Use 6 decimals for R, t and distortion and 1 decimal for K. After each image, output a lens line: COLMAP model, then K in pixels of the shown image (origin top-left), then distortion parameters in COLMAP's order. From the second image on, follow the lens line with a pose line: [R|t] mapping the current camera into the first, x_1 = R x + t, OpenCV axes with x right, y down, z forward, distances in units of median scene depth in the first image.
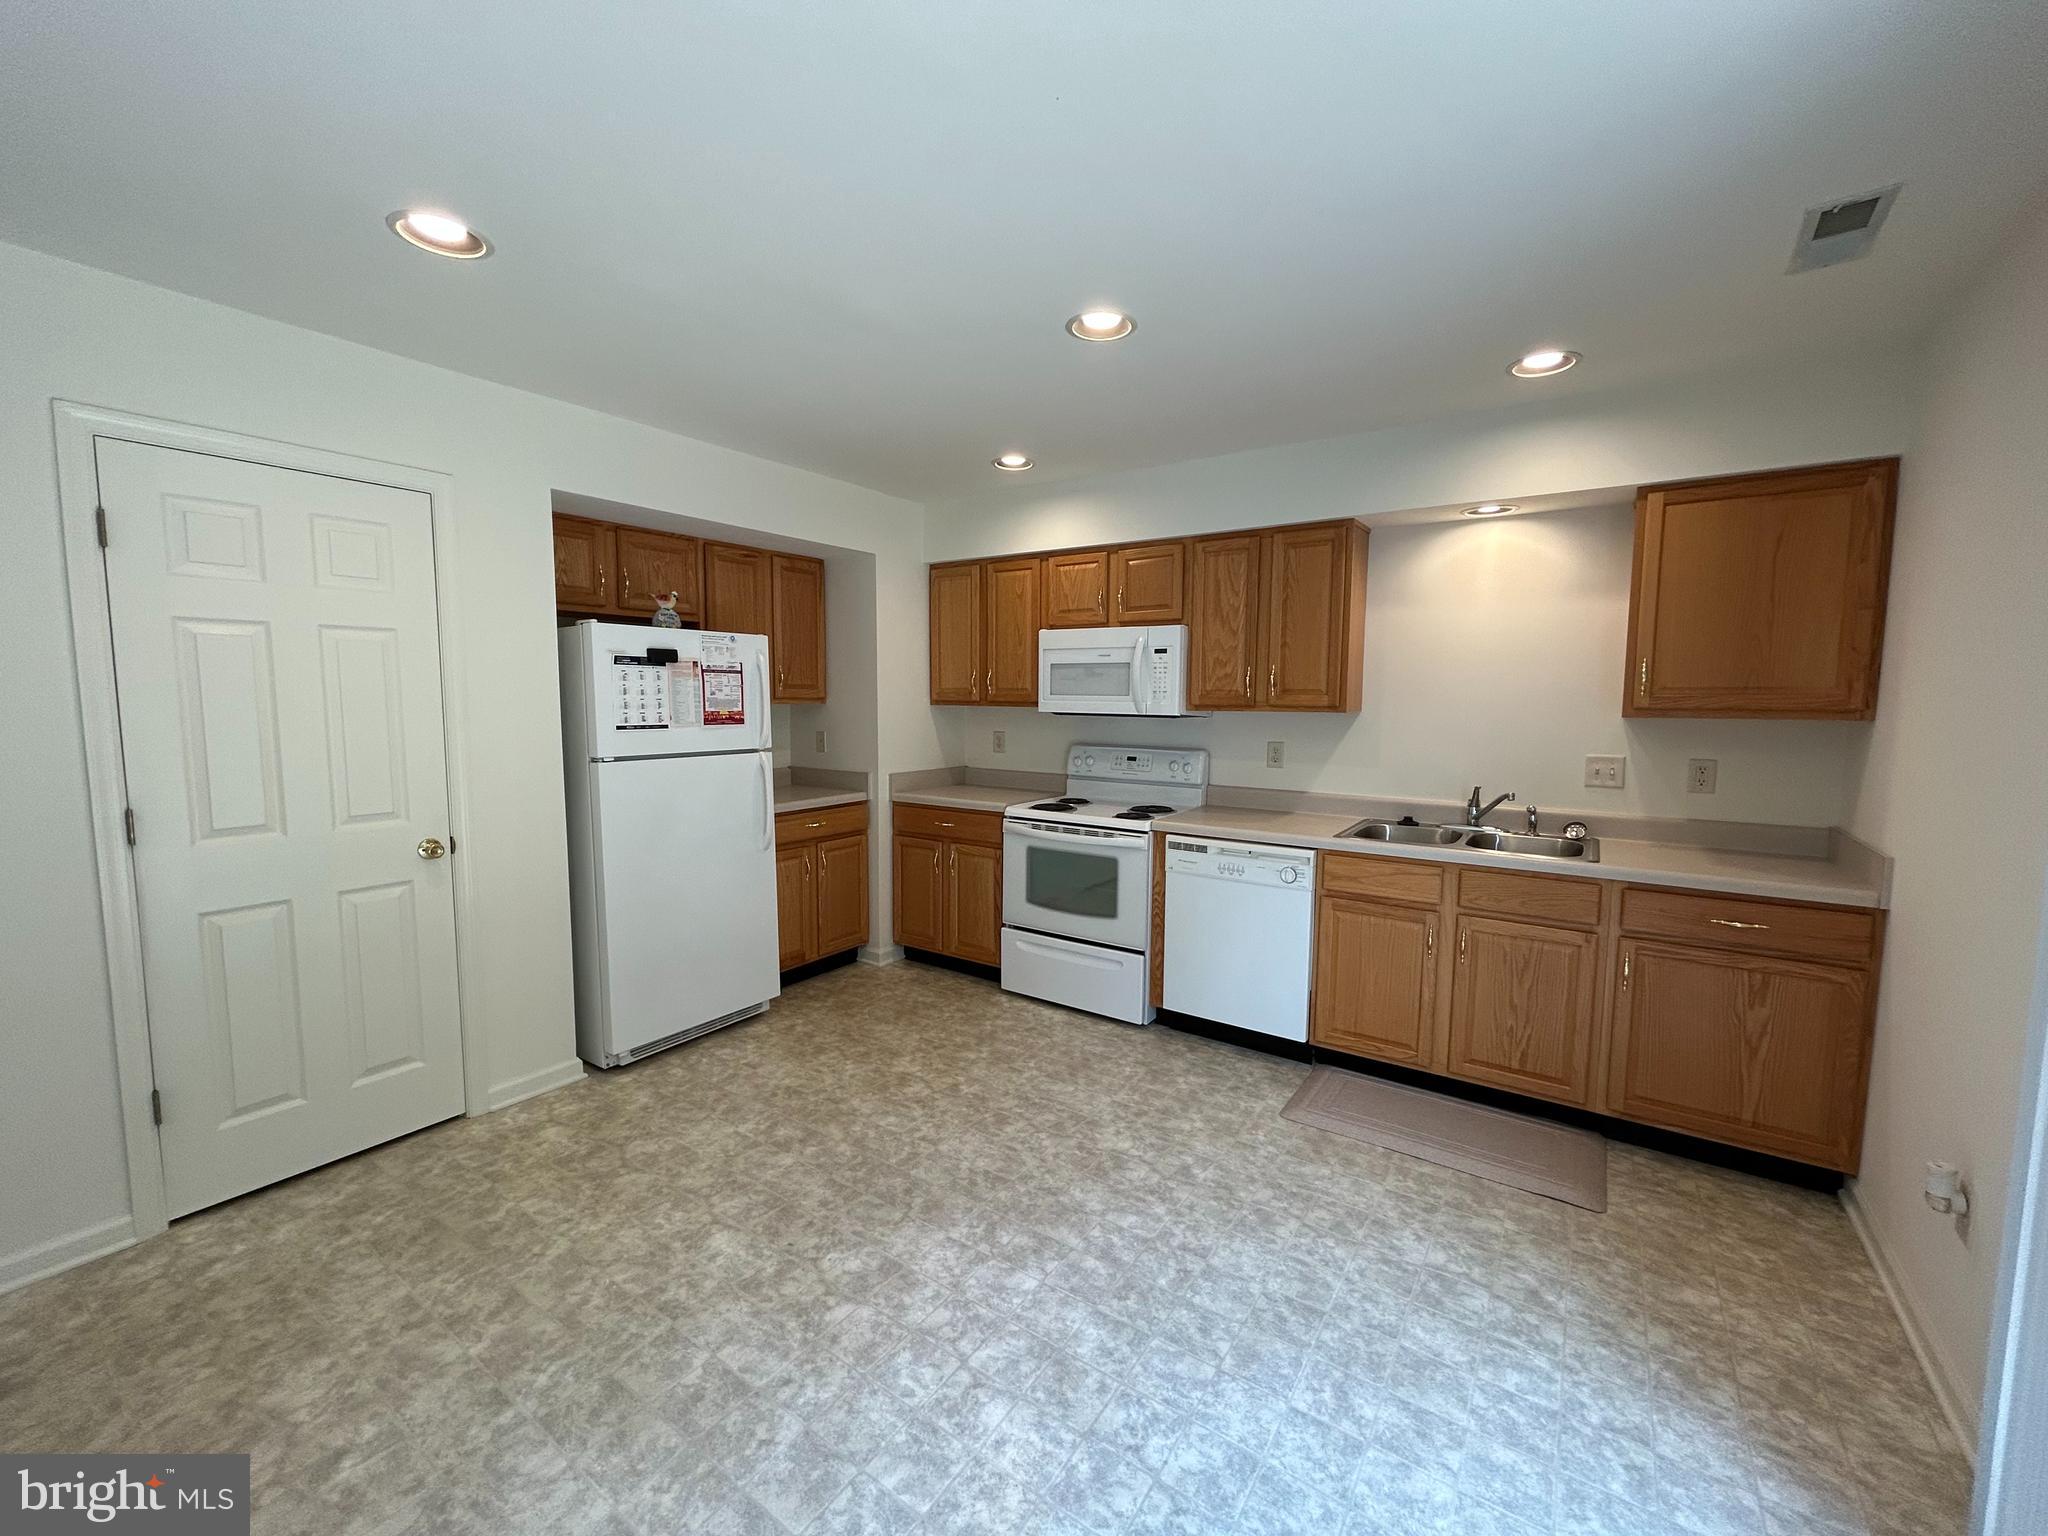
lens RADIAL K [[825.4, 0, 1019.7], [0, 825.4, 771.1], [0, 0, 1]] dist [-0.000160, 0.000243]
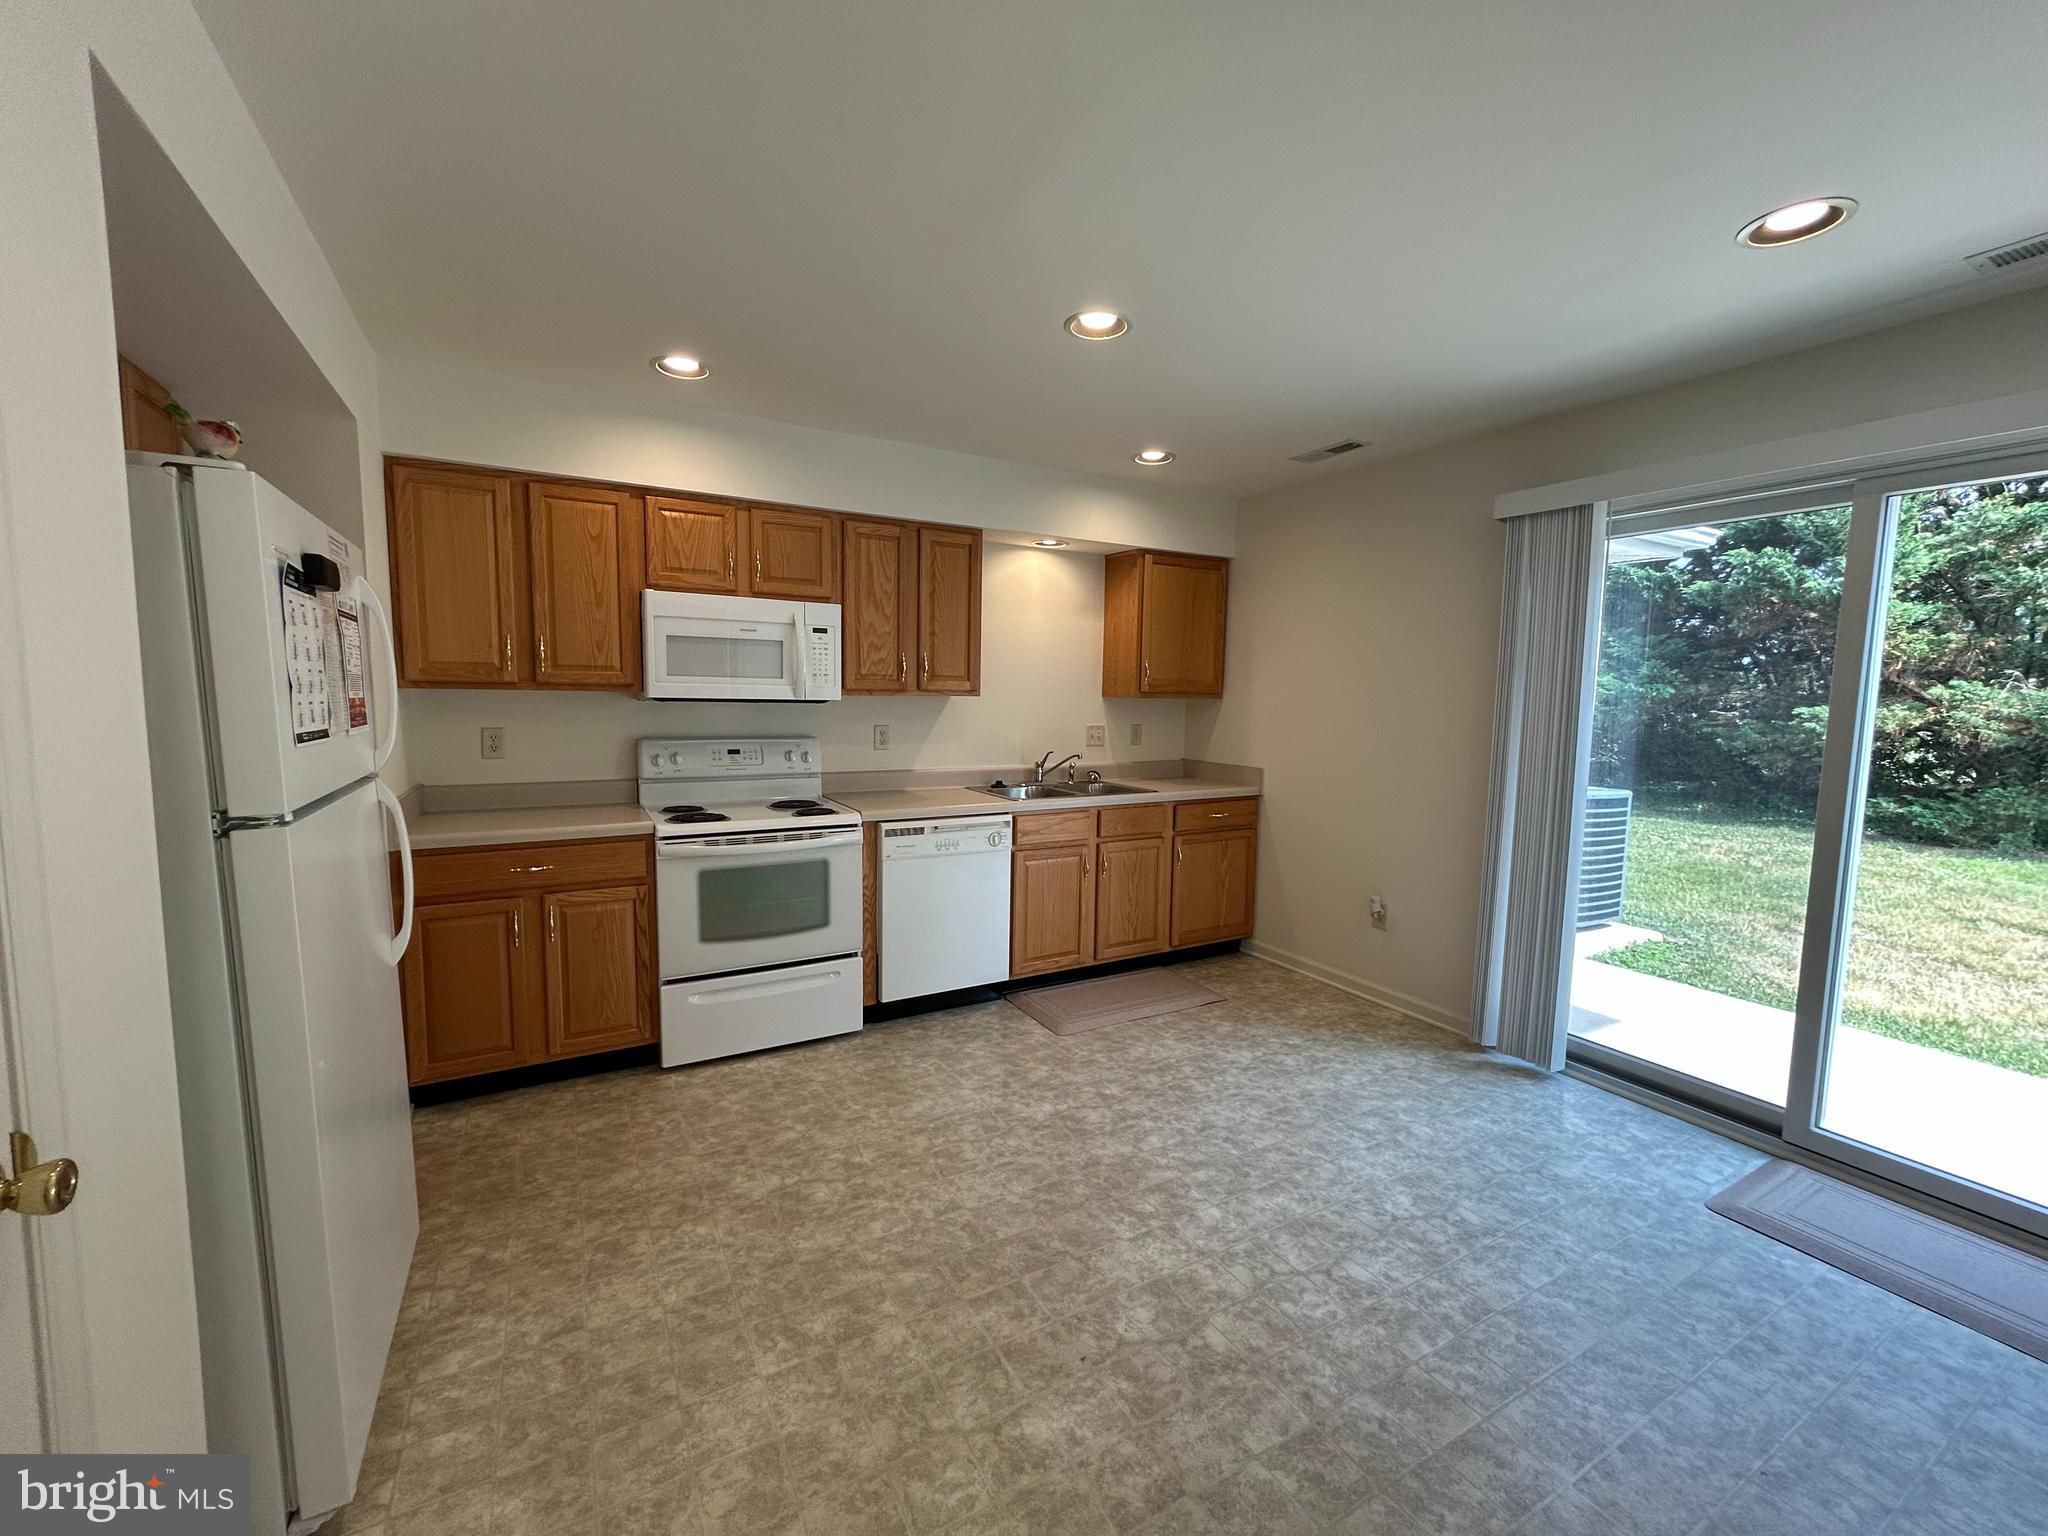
lens RADIAL K [[825.4, 0, 1019.7], [0, 825.4, 771.1], [0, 0, 1]] dist [-0.000160, 0.000243]
pose [[0.432022, -0.084896, 0.897859, -0.621020], [0.072515, 0.995606, 0.059246, -0.029698], [-0.898943, 0.039512, 0.436279, 0.435404]]
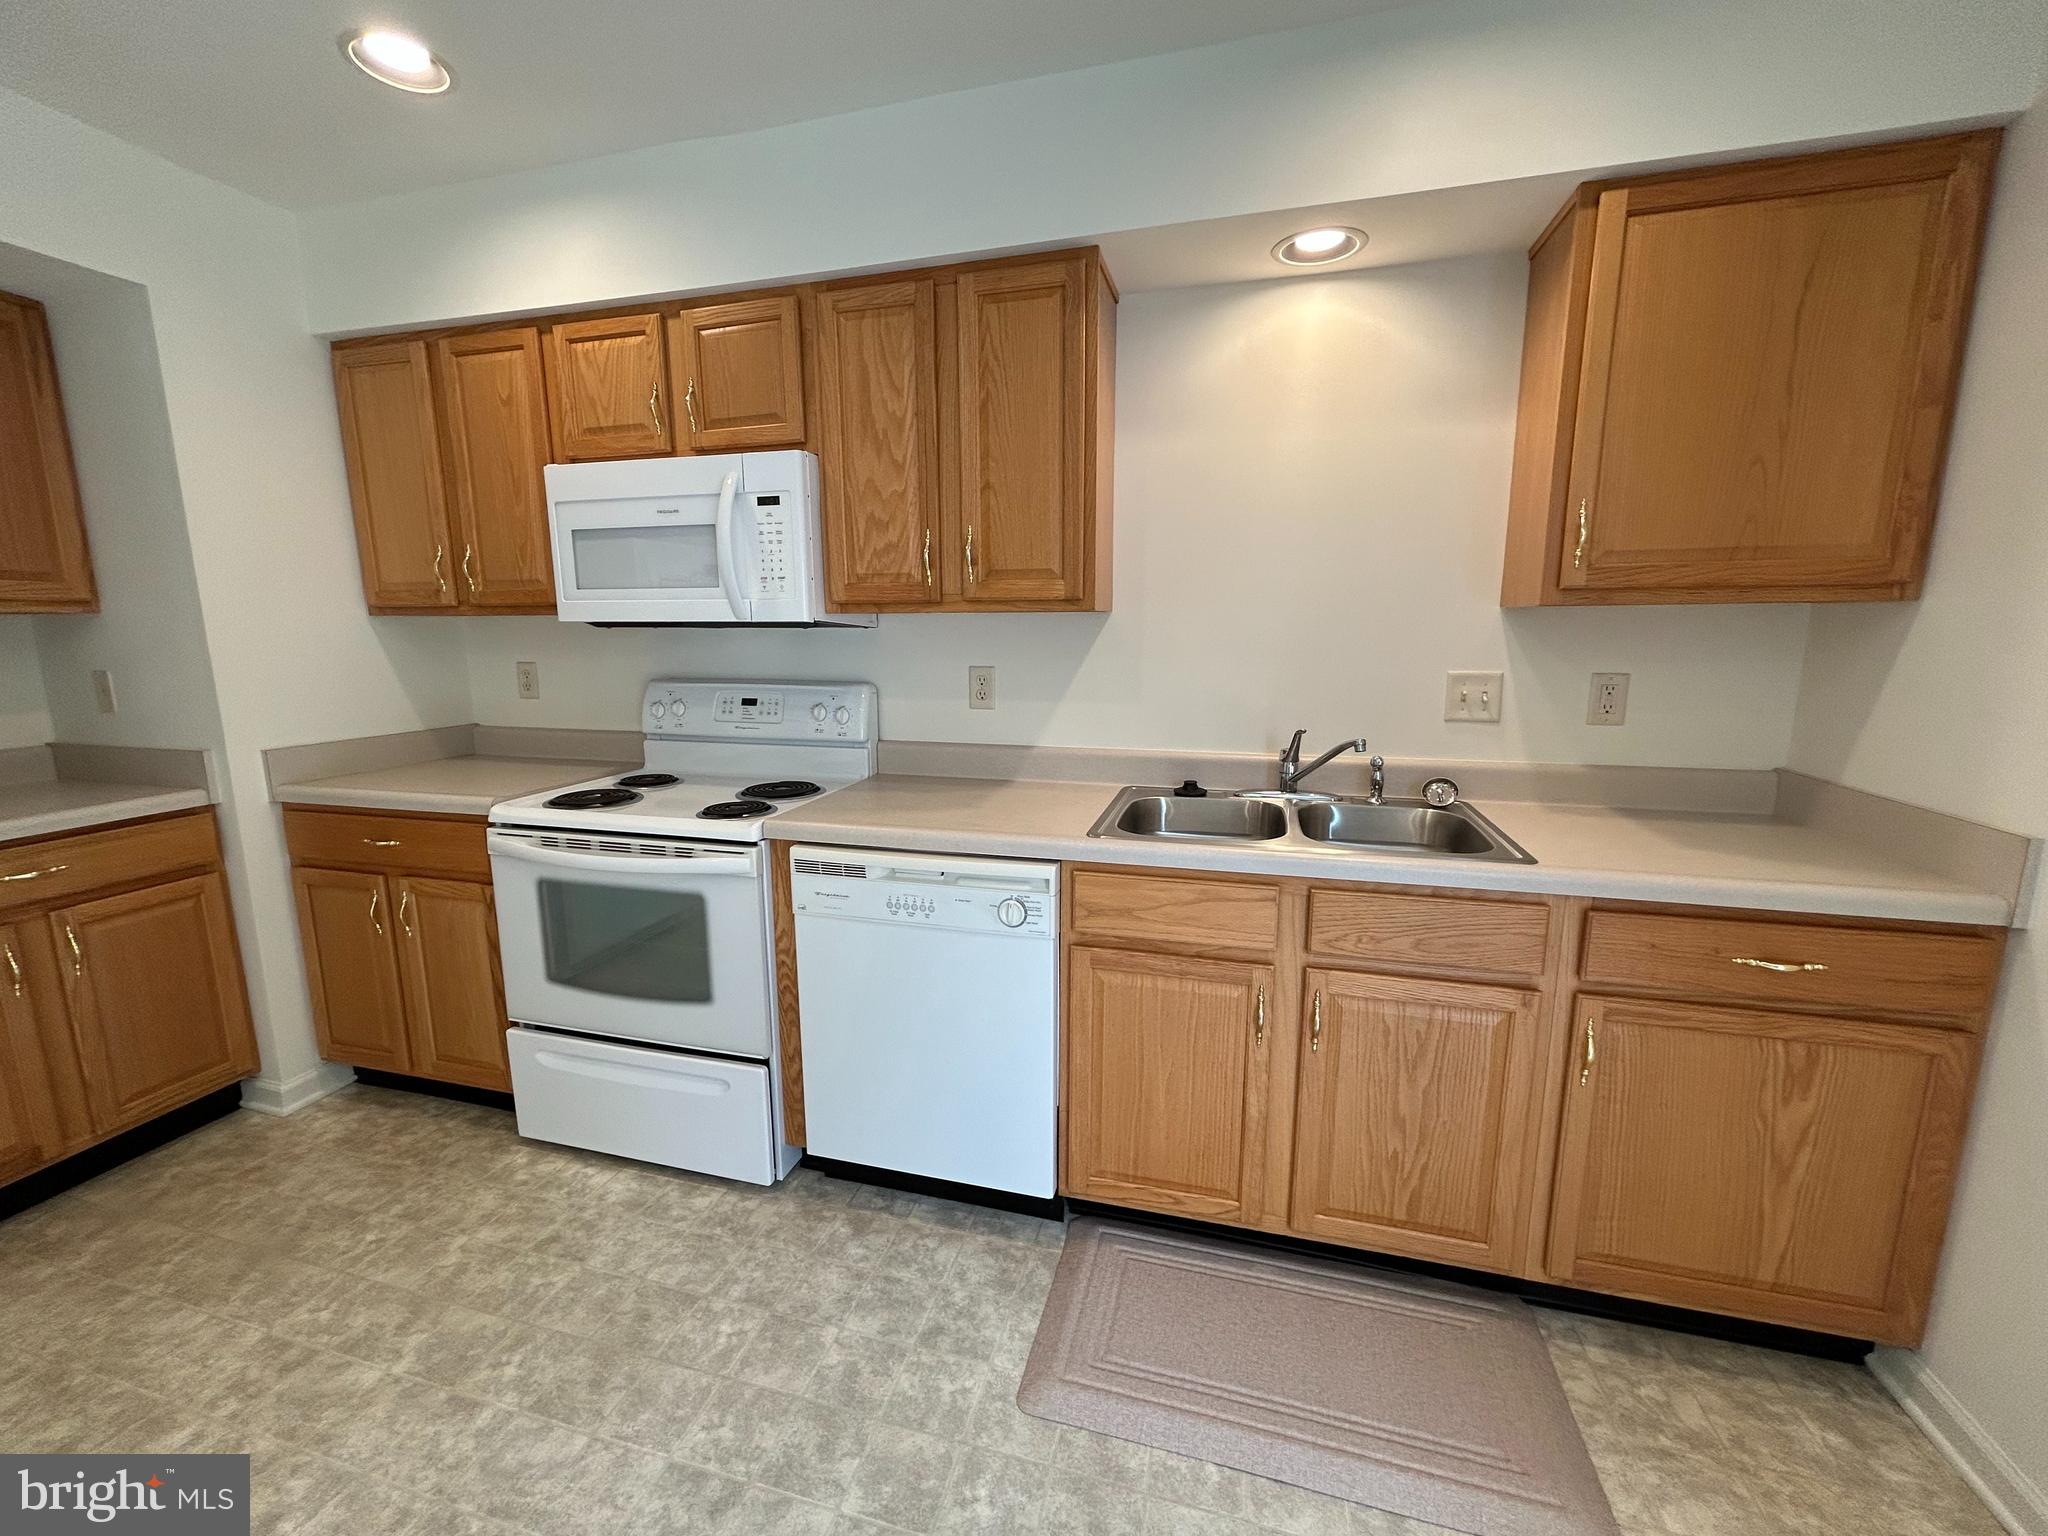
lens RADIAL K [[825.4, 0, 1019.7], [0, 825.4, 771.1], [0, 0, 1]] dist [-0.000160, 0.000243]
pose [[0.943164, -0.067728, 0.325352, 0.149687], [0.041391, 0.995330, 0.087208, -0.011456], [-0.329739, -0.068785, 0.941563, 0.462689]]
